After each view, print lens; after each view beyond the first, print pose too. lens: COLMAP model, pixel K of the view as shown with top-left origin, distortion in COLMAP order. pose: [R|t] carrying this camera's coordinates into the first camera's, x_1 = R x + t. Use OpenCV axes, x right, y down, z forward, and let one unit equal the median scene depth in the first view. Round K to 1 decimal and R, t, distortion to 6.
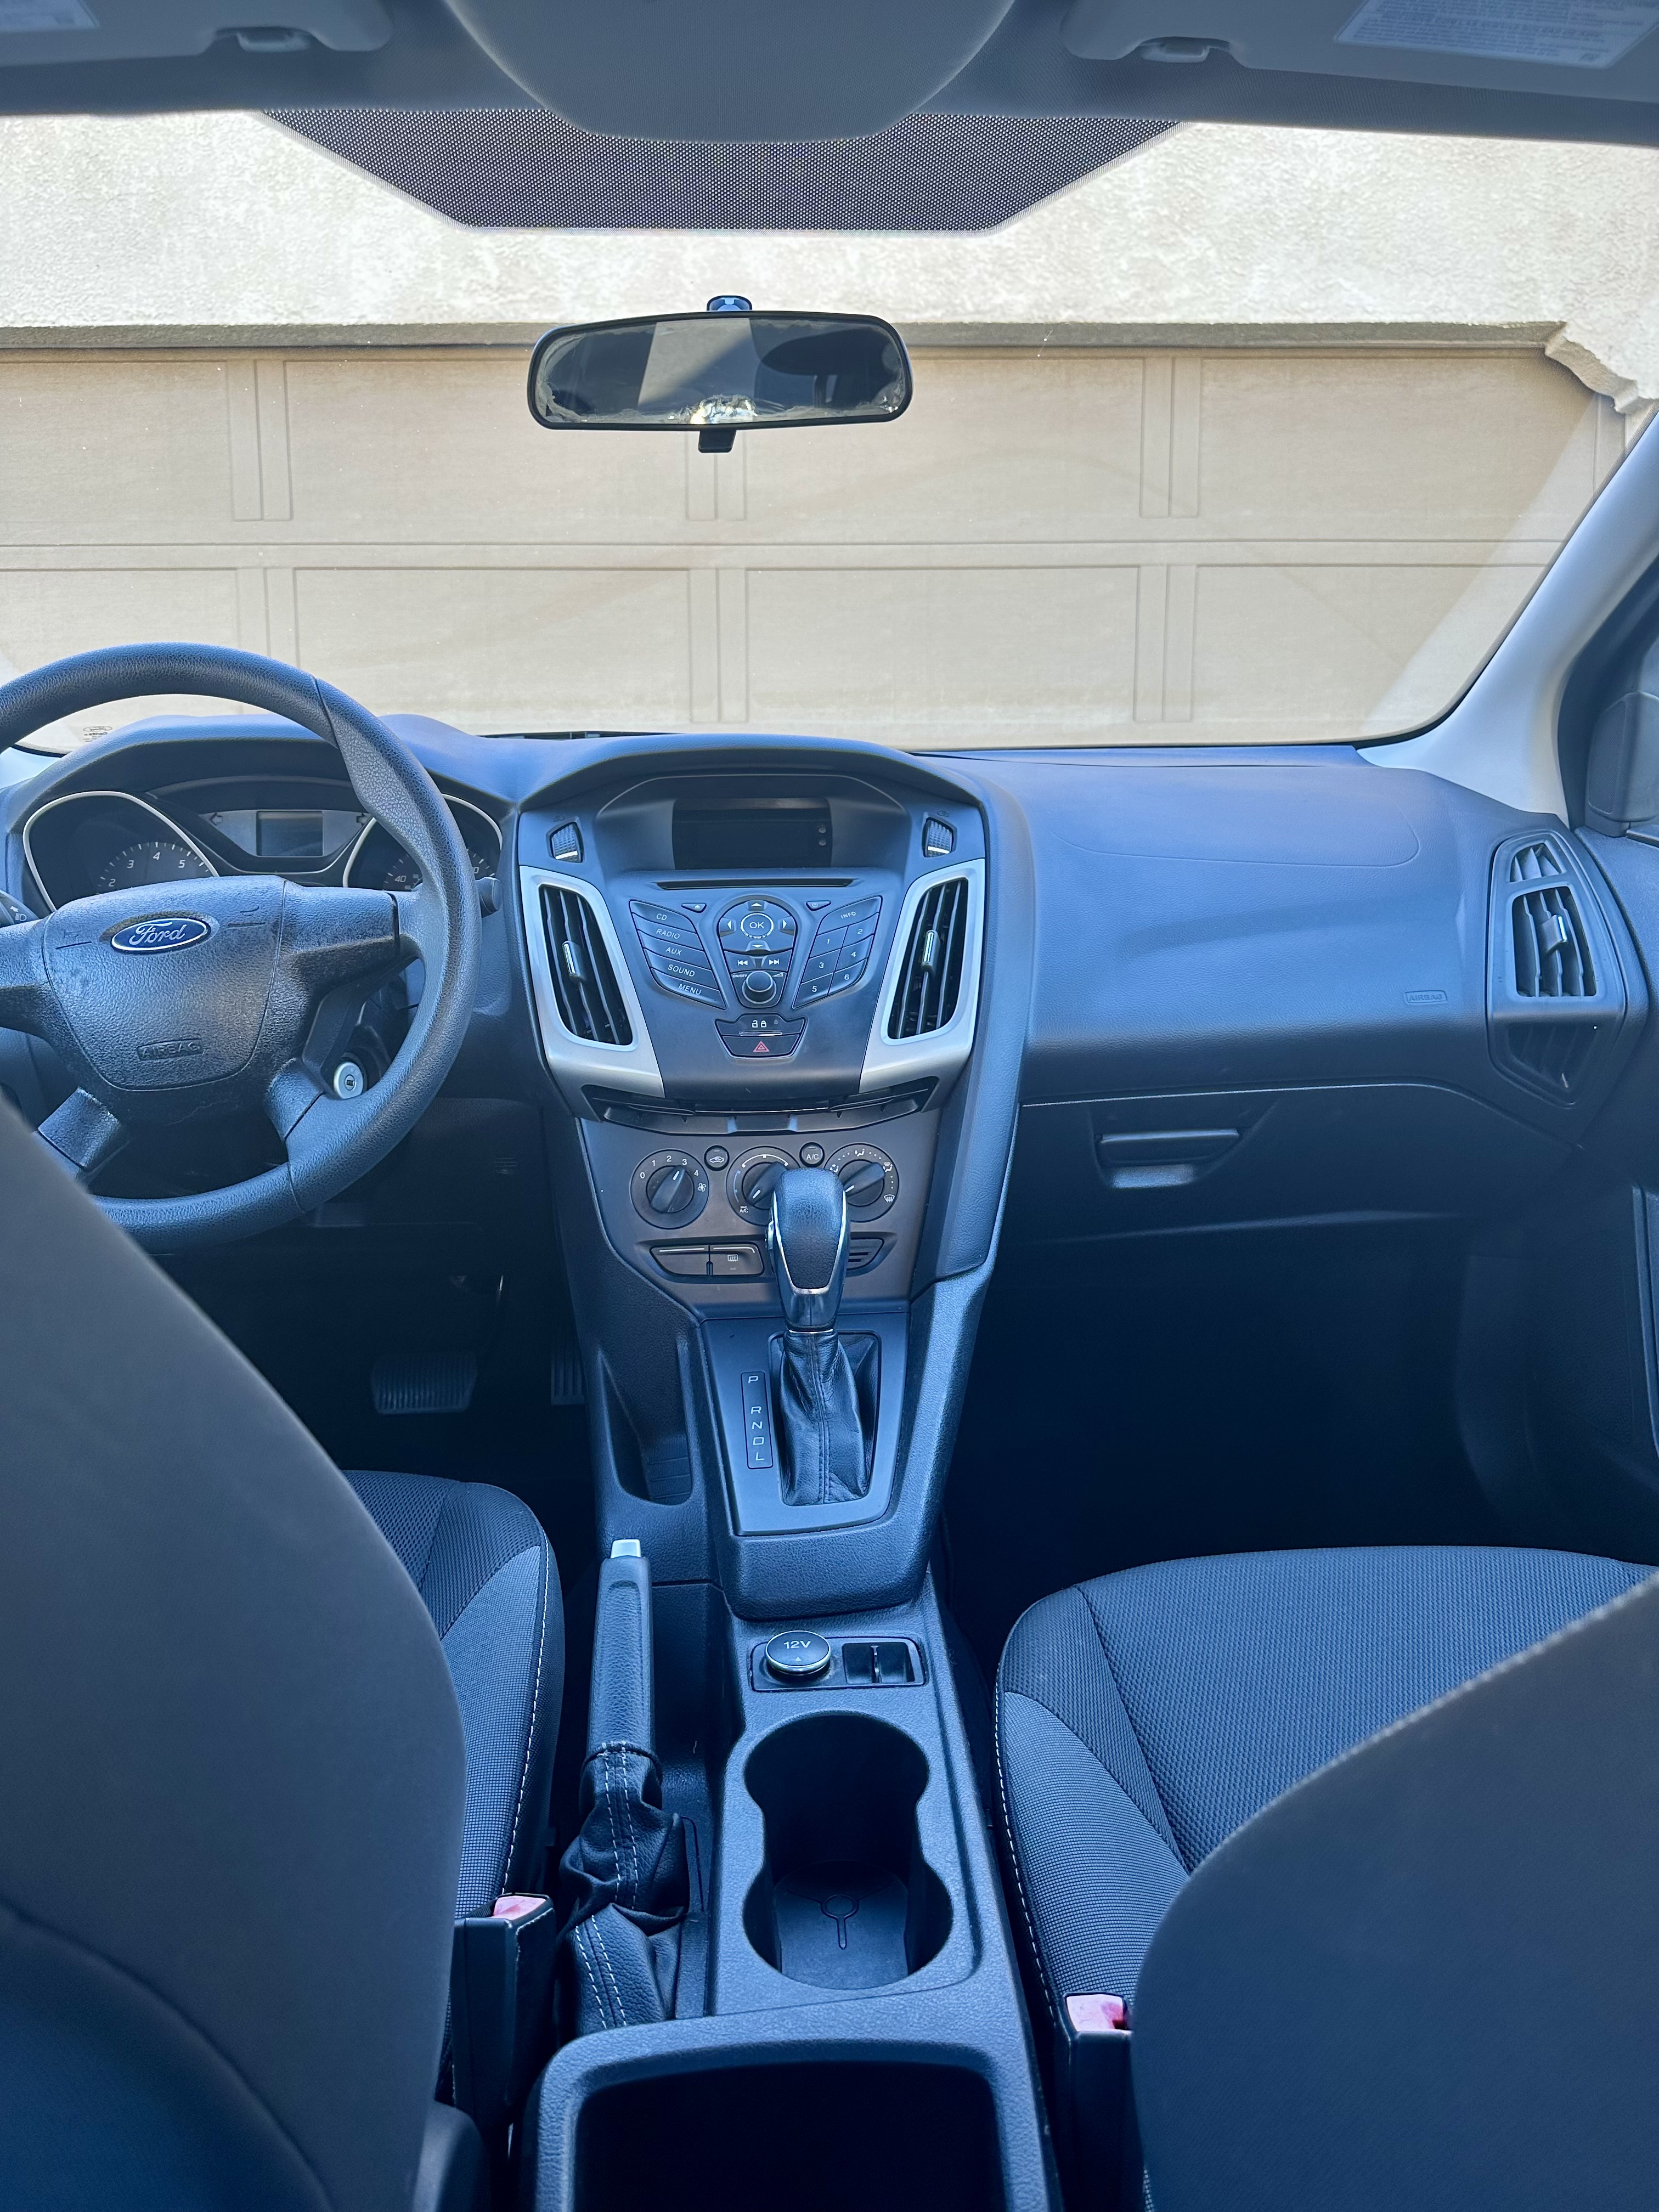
lens RADIAL K [[1537.3, 0, 829.5], [0, 1537.3, 1106.0], [0, 0, 1]] dist [0.123386, -0.220986]
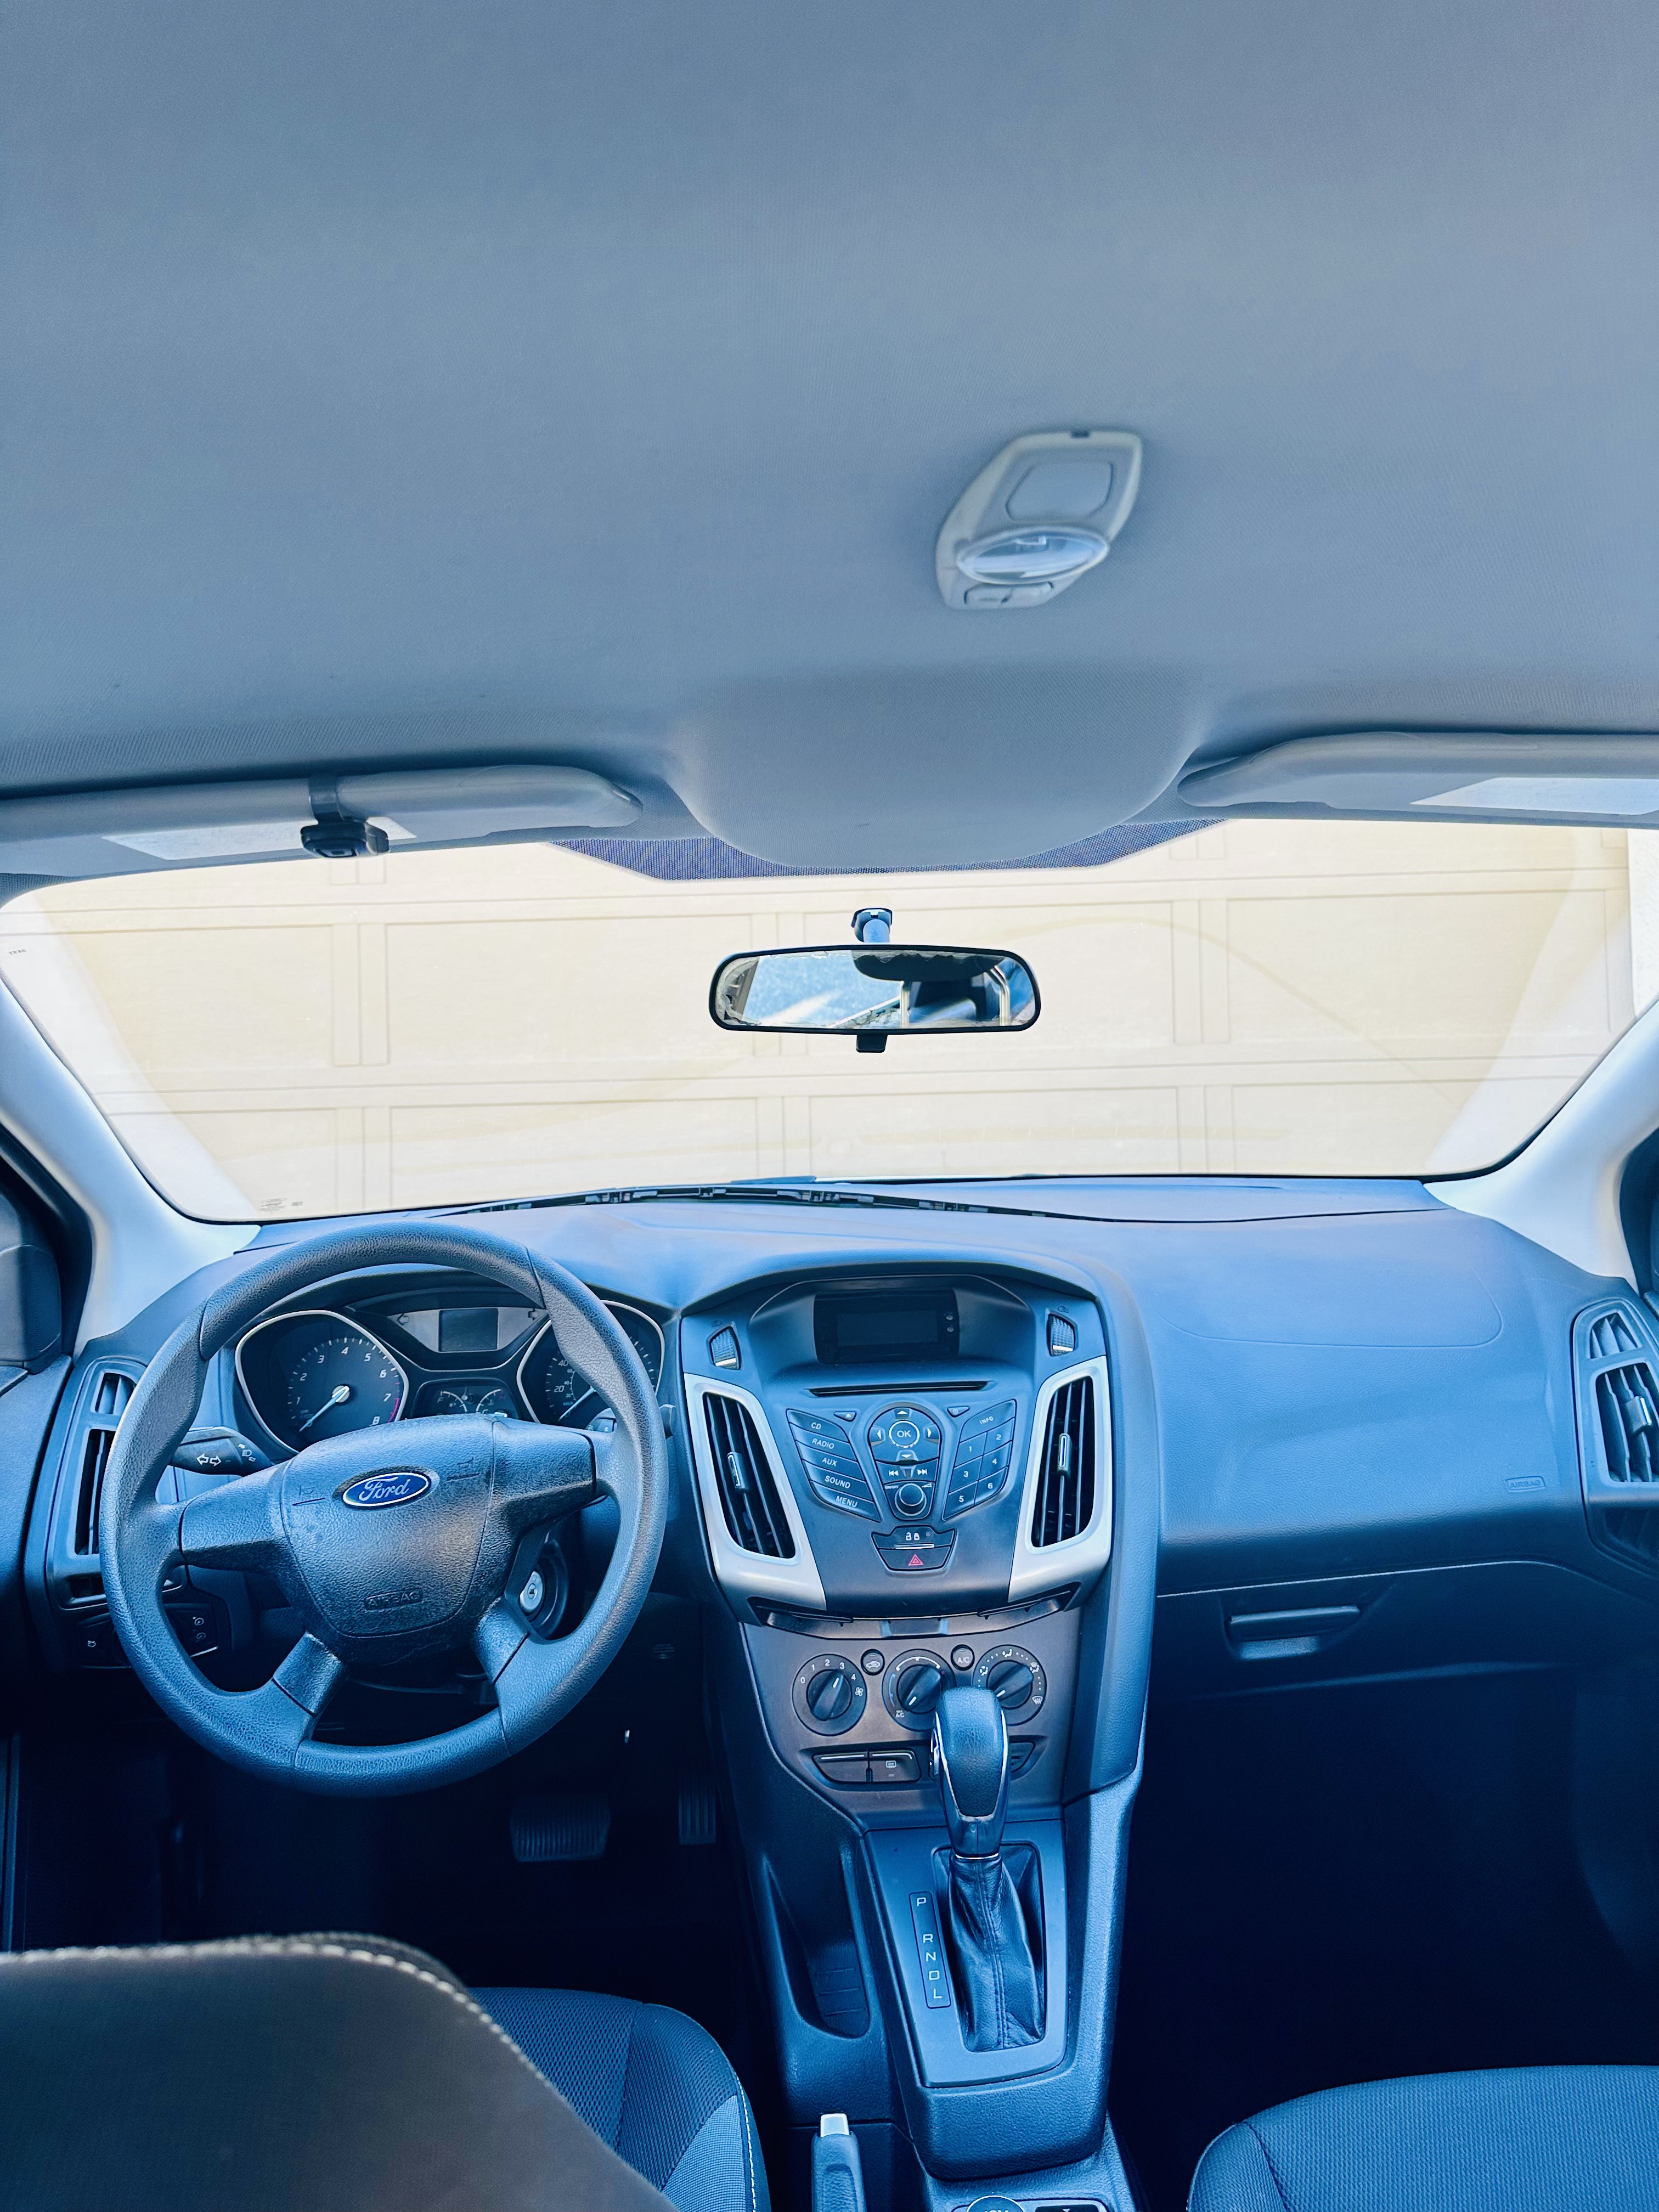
lens RADIAL K [[1537.3, 0, 829.5], [0, 1537.3, 1106.0], [0, 0, 1]] dist [0.123386, -0.220986]
pose [[0.999529, -0.022085, -0.021309, -0.072402], [0.018324, 0.986476, -0.162876, -0.171278], [0.024618, 0.162409, 0.986416, -0.122057]]
